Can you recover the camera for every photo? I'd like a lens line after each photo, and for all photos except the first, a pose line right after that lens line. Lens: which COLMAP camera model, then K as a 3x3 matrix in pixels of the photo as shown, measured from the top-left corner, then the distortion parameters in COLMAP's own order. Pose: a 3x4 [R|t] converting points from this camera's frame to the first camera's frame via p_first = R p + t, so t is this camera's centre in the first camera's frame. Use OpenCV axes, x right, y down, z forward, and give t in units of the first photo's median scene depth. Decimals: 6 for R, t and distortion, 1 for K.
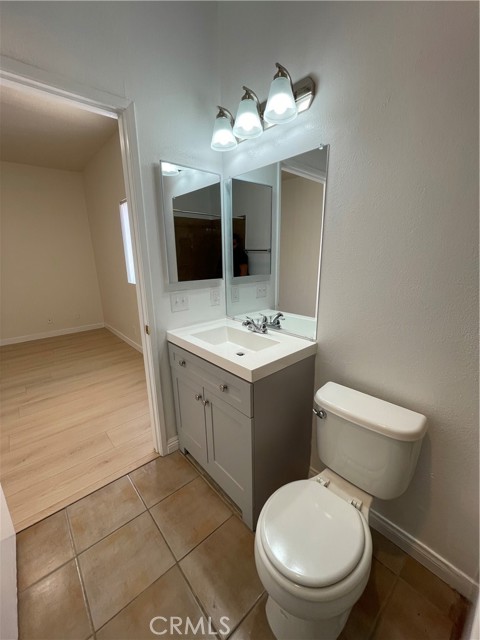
lens RADIAL K [[257.4, 0, 239.0], [0, 257.4, 320.4], [0, 0, 1]] dist [-0.004572, 0.000795]
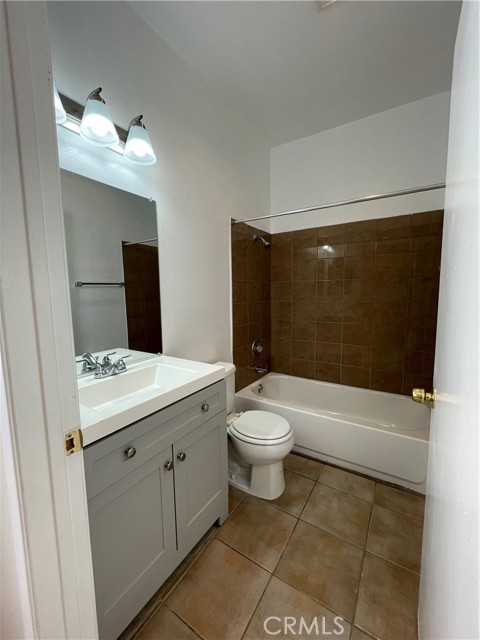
lens RADIAL K [[257.4, 0, 241.8], [0, 257.4, 320.1], [0, 0, 1]] dist [-0.004572, 0.000795]
pose [[-0.284491, -0.097290, 0.953729, -1.013683], [0.269154, 0.946718, 0.176862, -0.192227], [-0.920120, 0.307016, -0.243146, 0.999597]]
